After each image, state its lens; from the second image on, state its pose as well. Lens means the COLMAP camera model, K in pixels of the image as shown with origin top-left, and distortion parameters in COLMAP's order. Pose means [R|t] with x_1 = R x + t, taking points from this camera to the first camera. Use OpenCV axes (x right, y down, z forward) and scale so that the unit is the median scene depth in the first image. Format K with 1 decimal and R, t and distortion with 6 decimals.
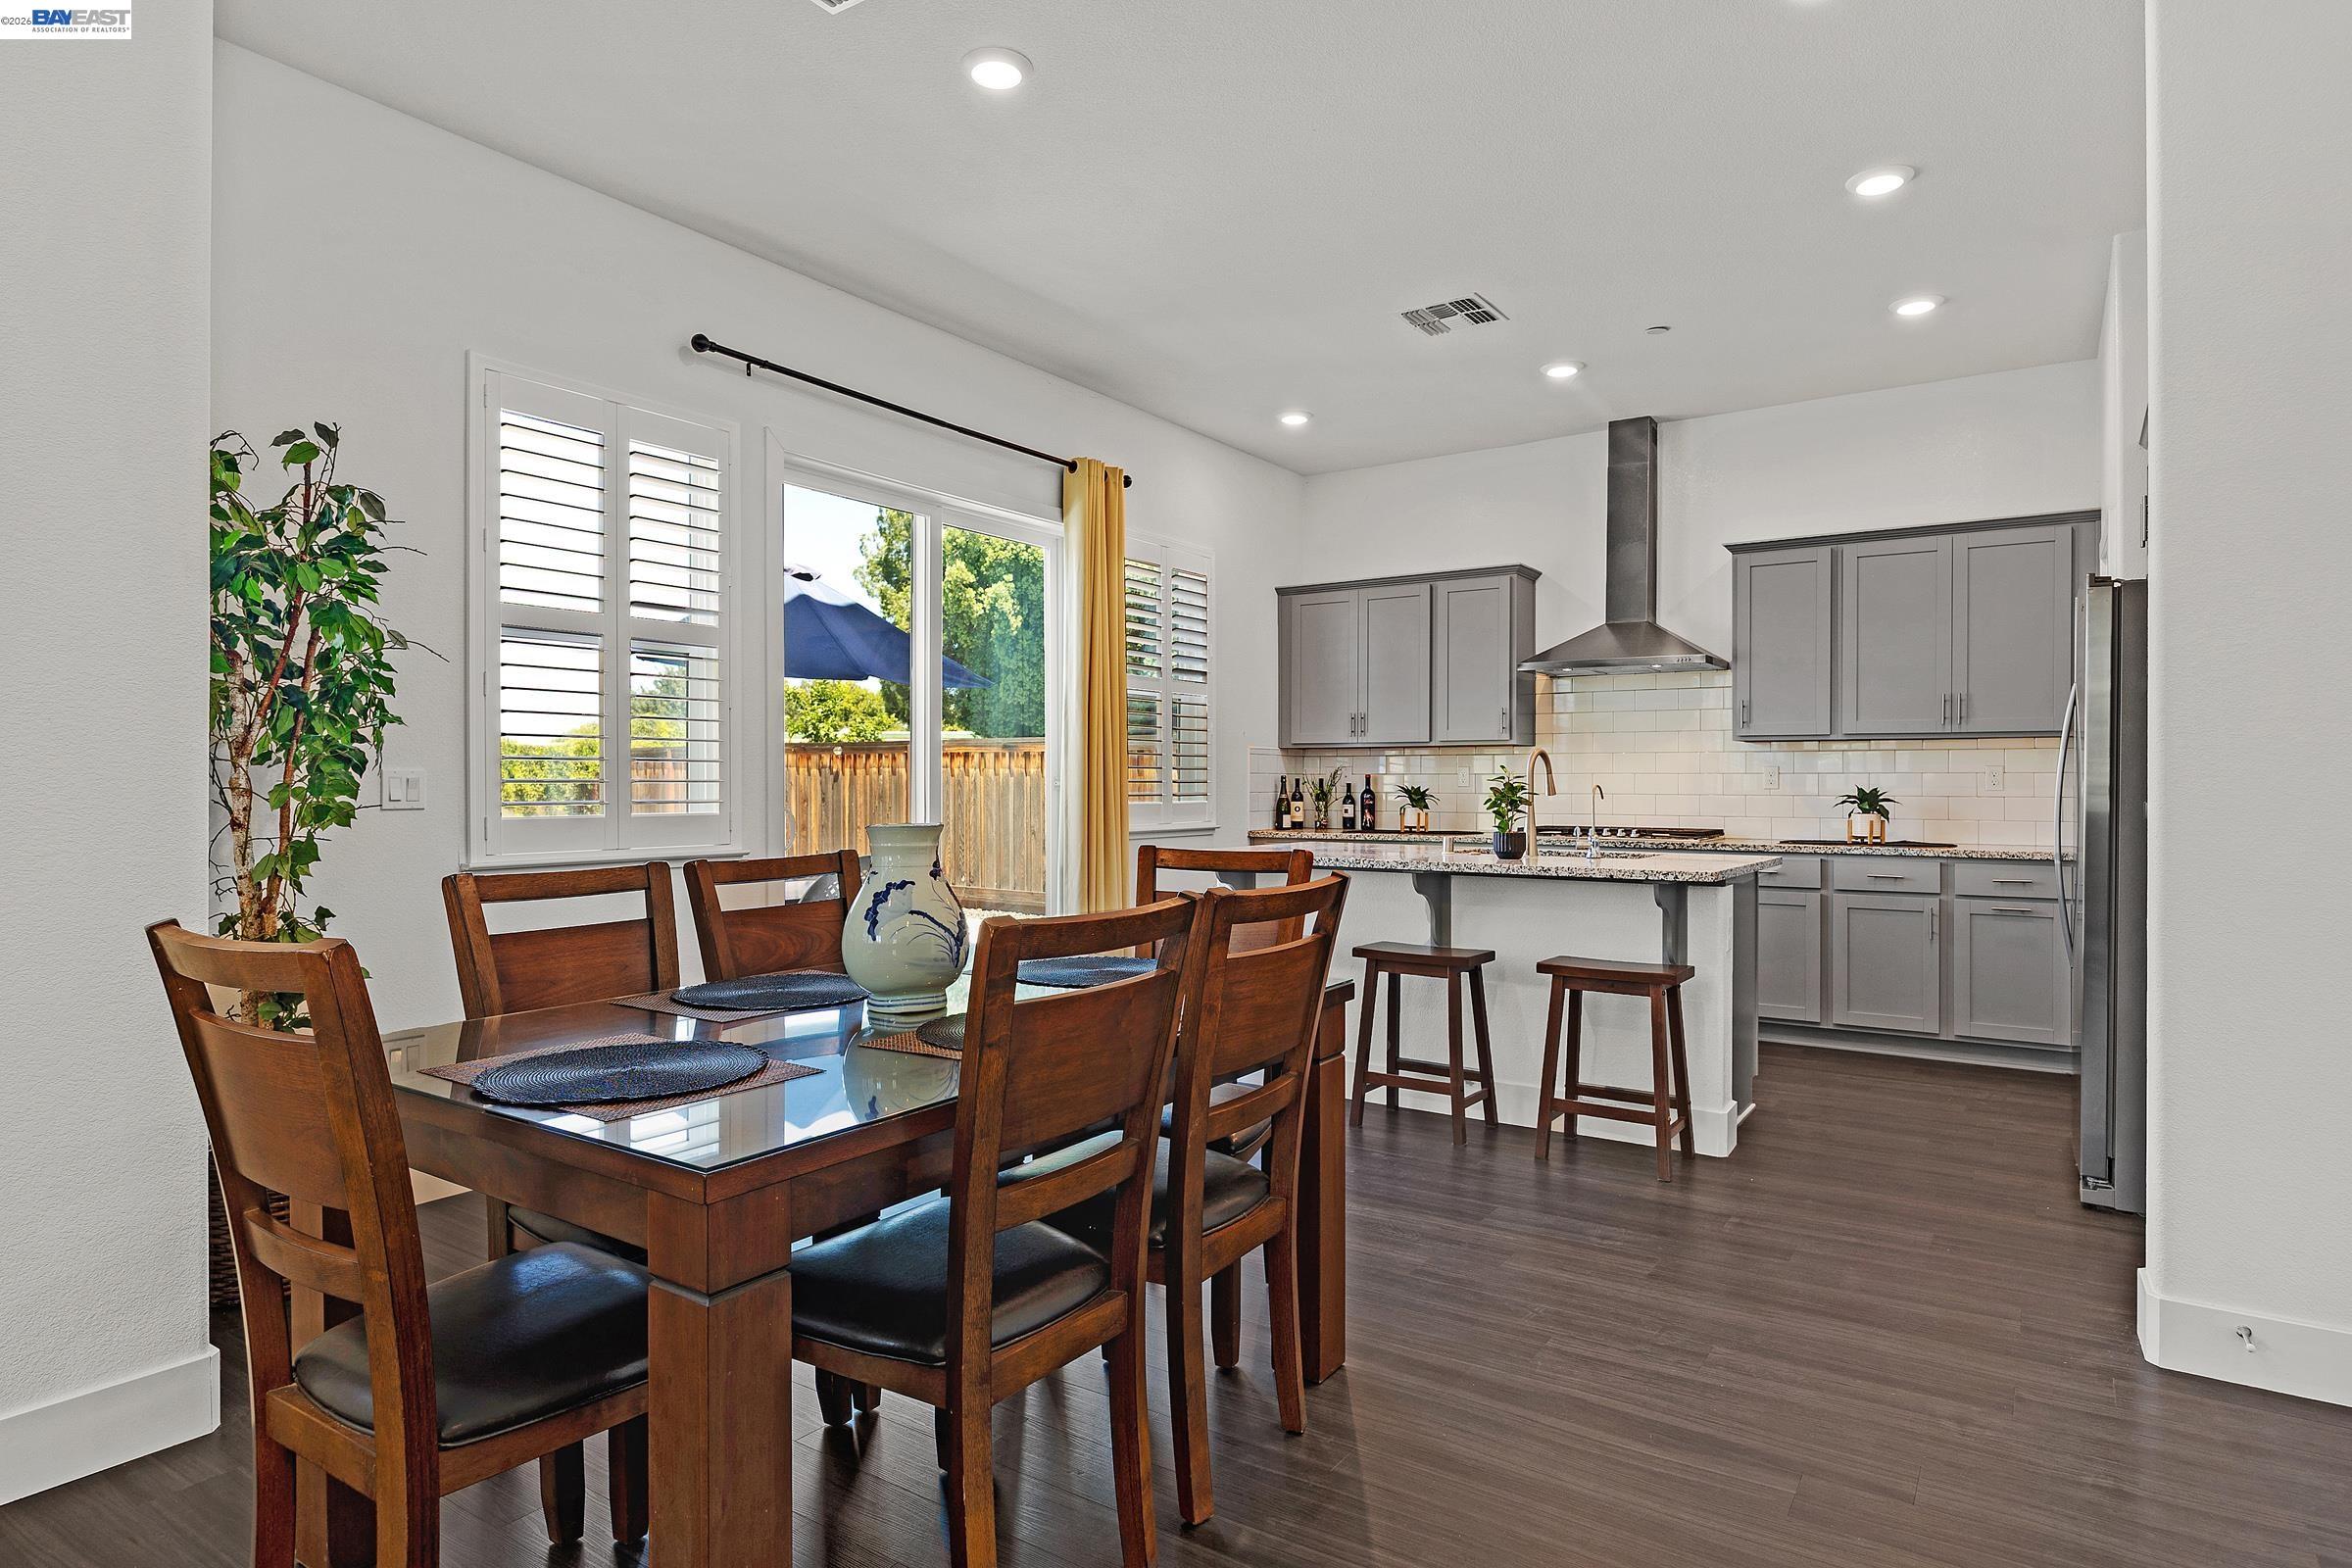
lens RADIAL K [[1275.0, 0, 1174.3], [0, 1275.0, 779.6], [0, 0, 1]] dist [-0.004489, -0.002380]
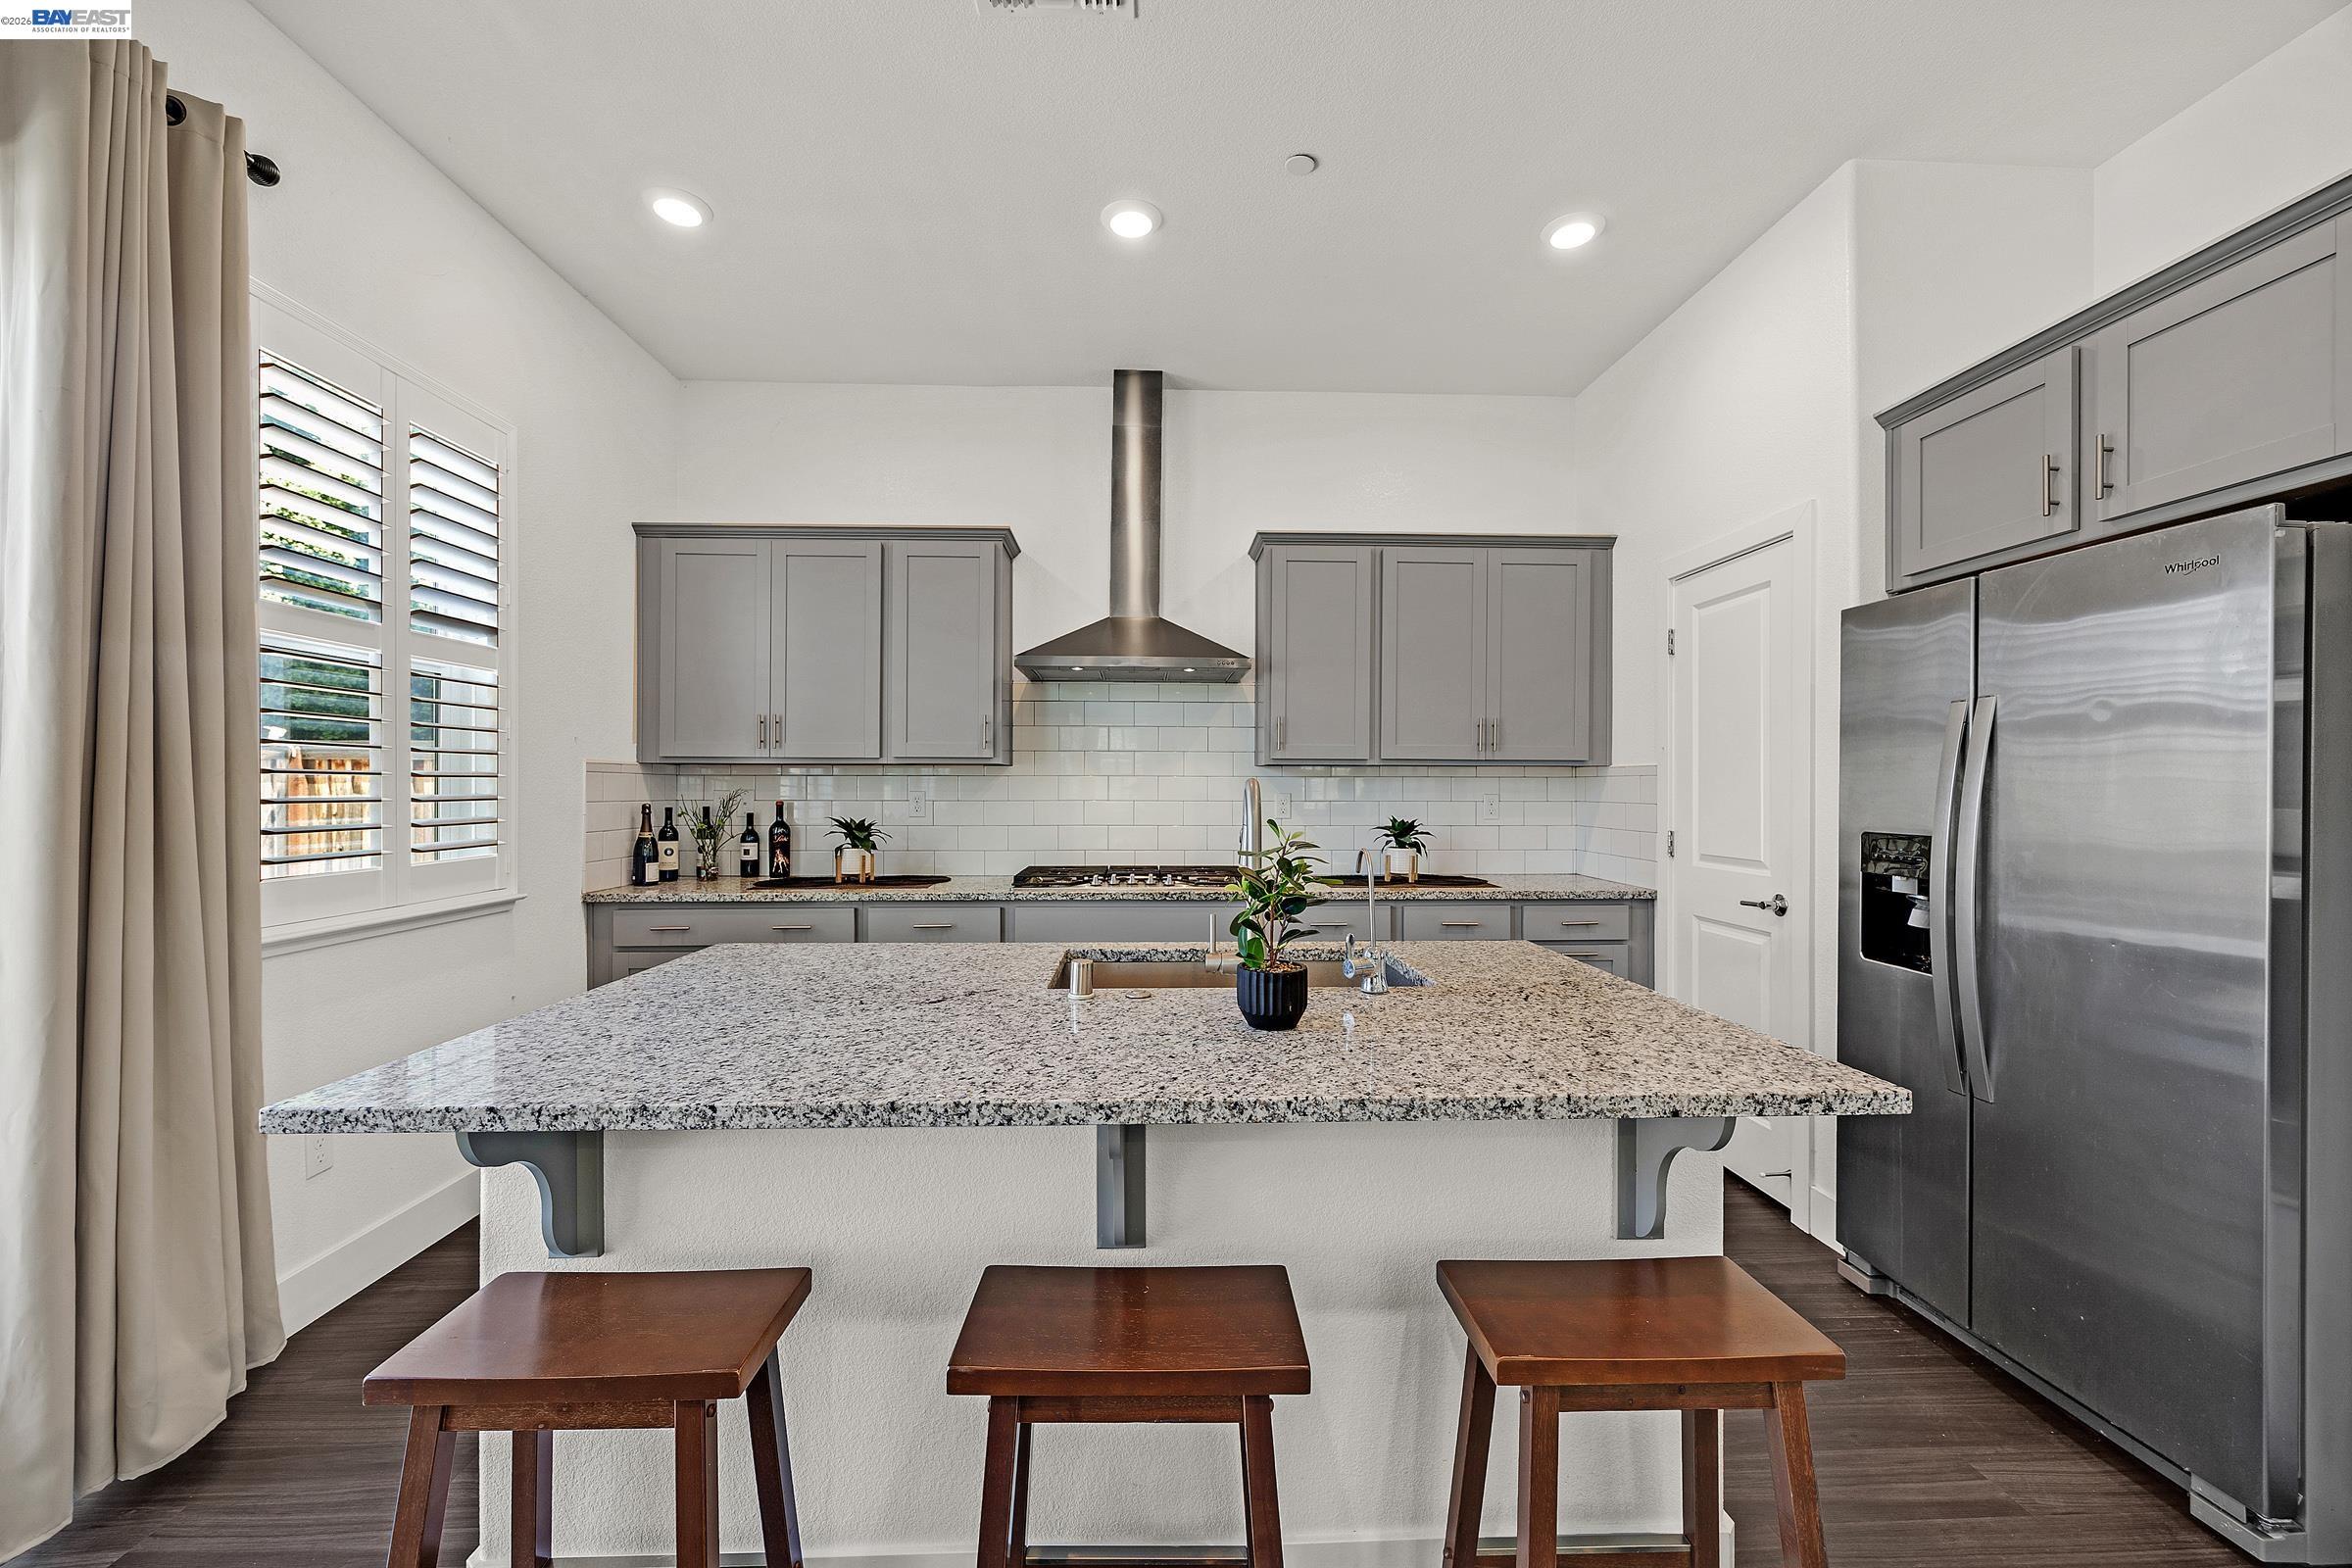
lens RADIAL K [[898.0, 0, 1177.4], [0, 898.0, 785.0], [0, 0, 1]] dist [-0.000721, -0.000510]
pose [[0.801024, 0.000472, 0.598632, 0.032908], [-0.001515, 0.999998, 0.001238, -0.017454], [-0.598630, -0.001898, 0.801023, 0.558754]]
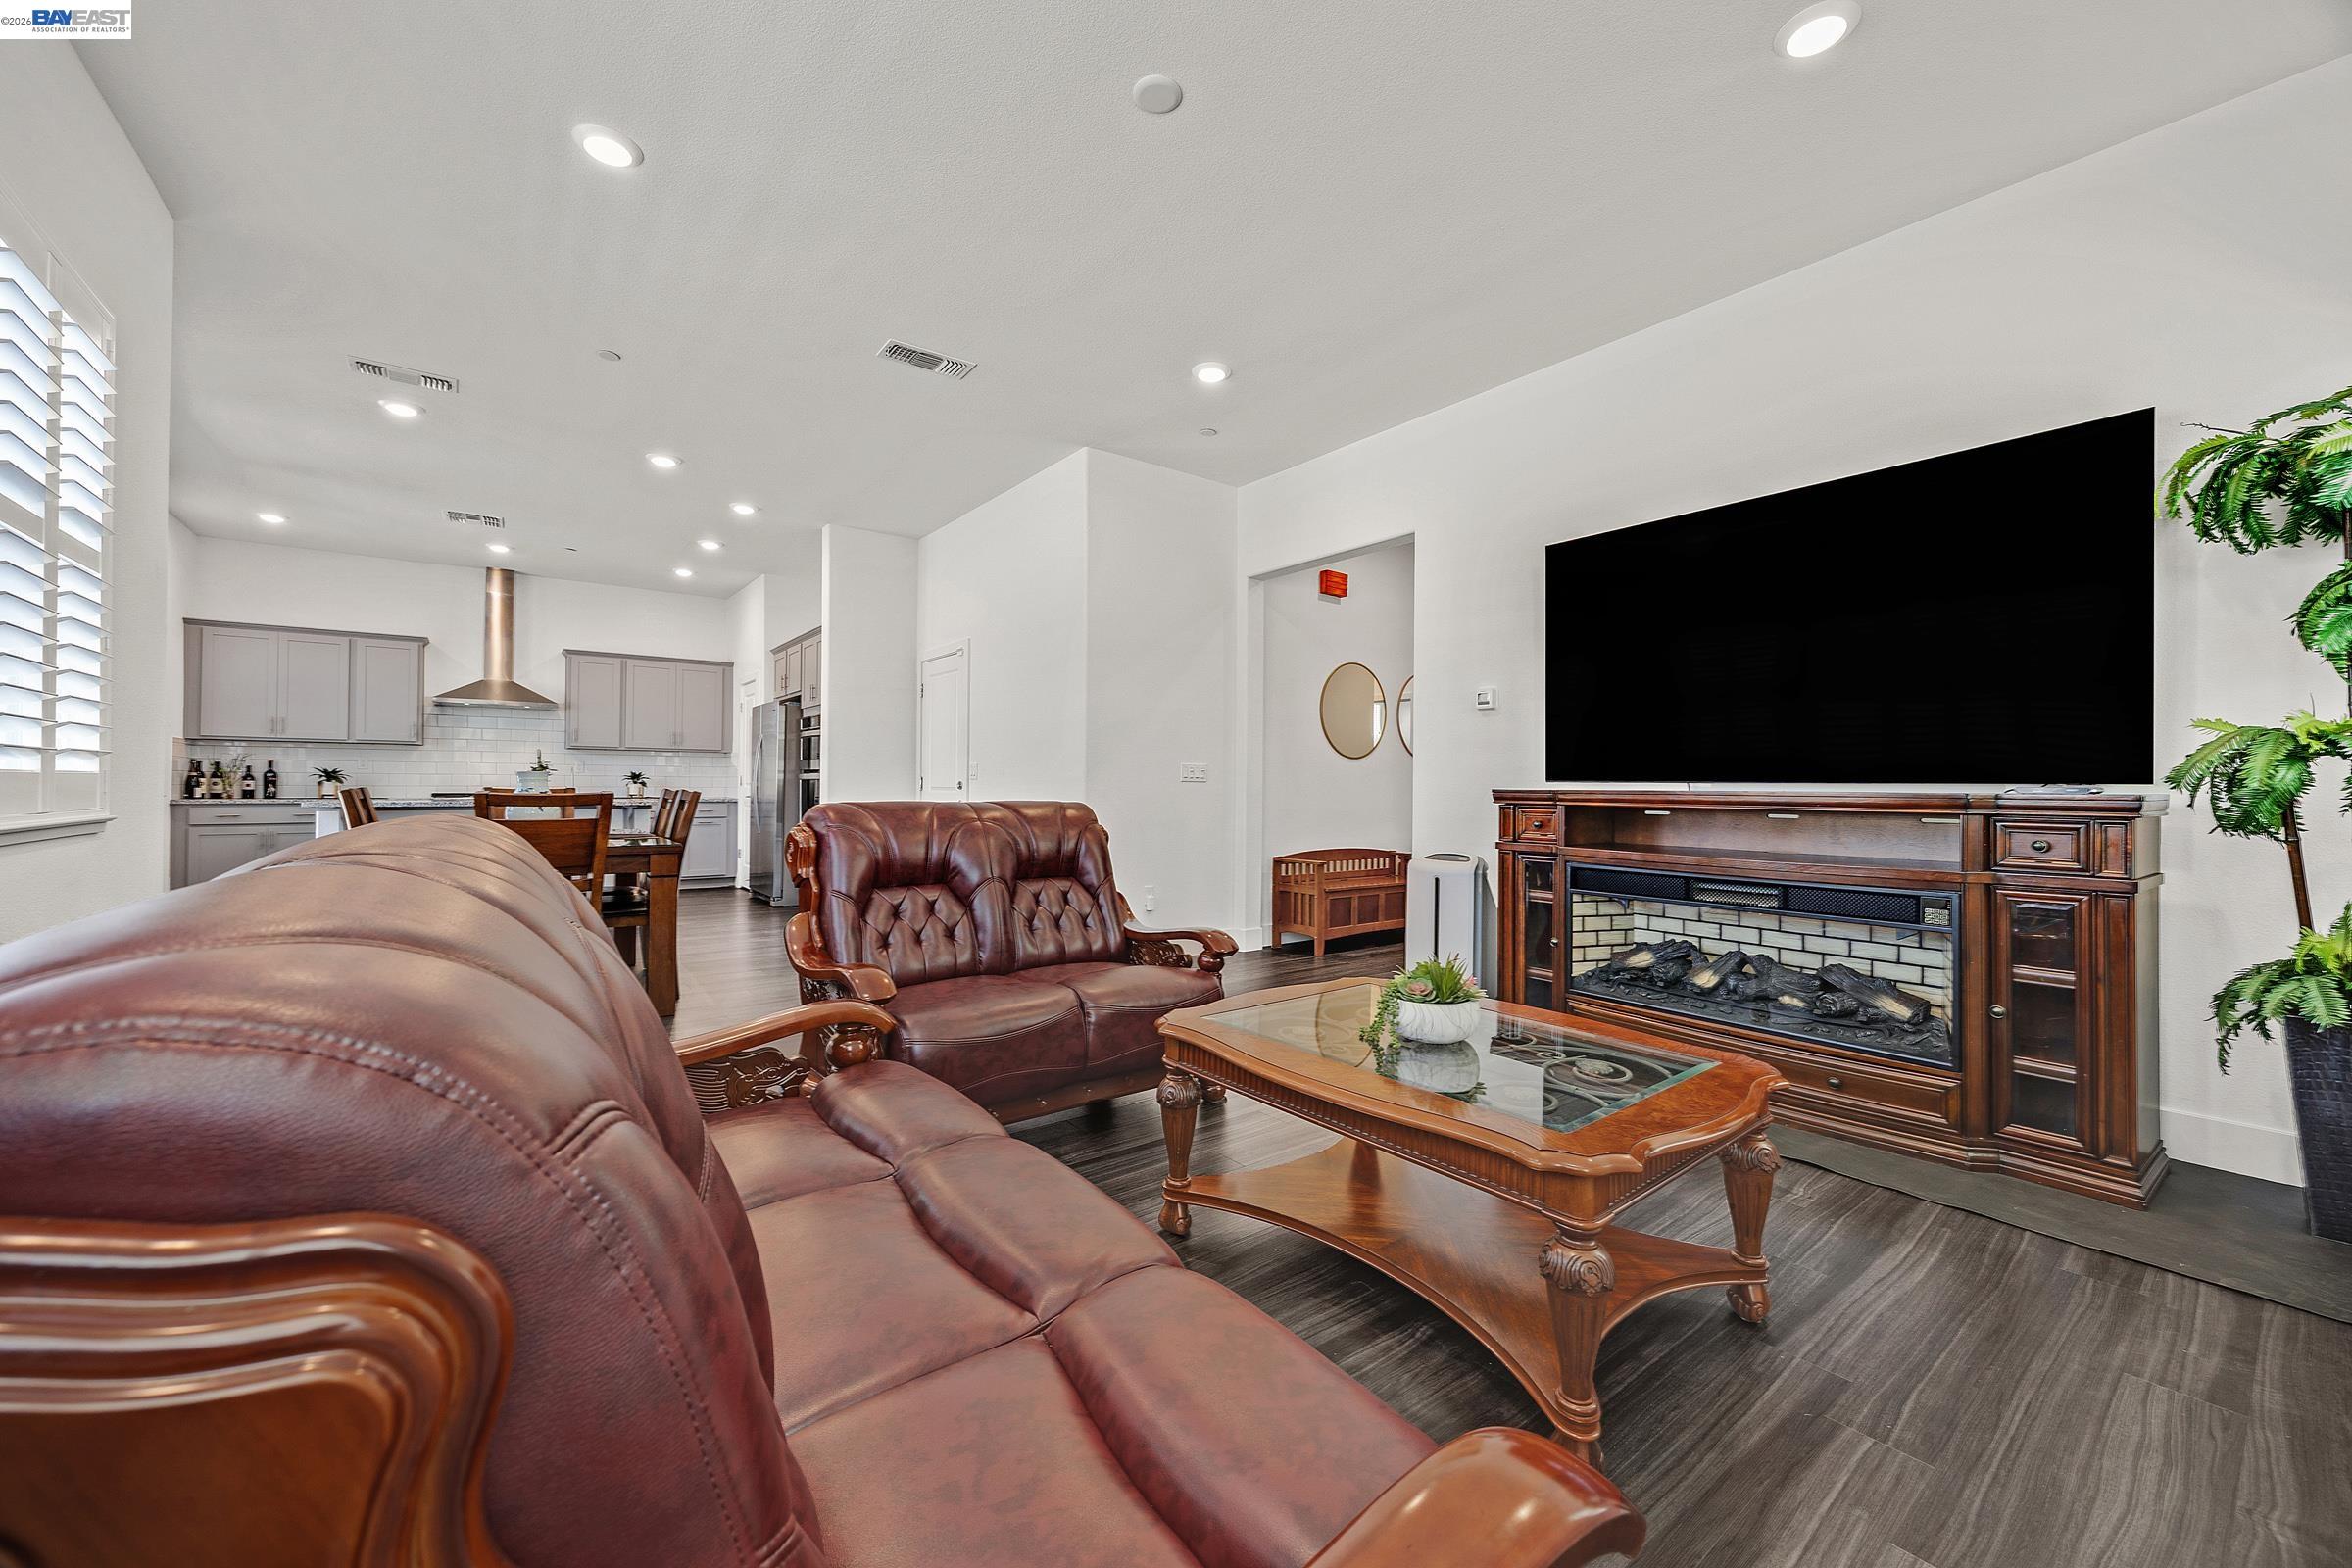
lens RADIAL K [[898.0, 0, 1179.6], [0, 898.0, 791.0], [0, 0, 1]] dist [-0.000721, -0.000510]
pose [[0.328656, -0.003181, 0.944444, -0.572305], [-0.009490, 0.999933, 0.006670, 0.018313], [-0.944402, -0.011155, 0.328604, -0.364952]]
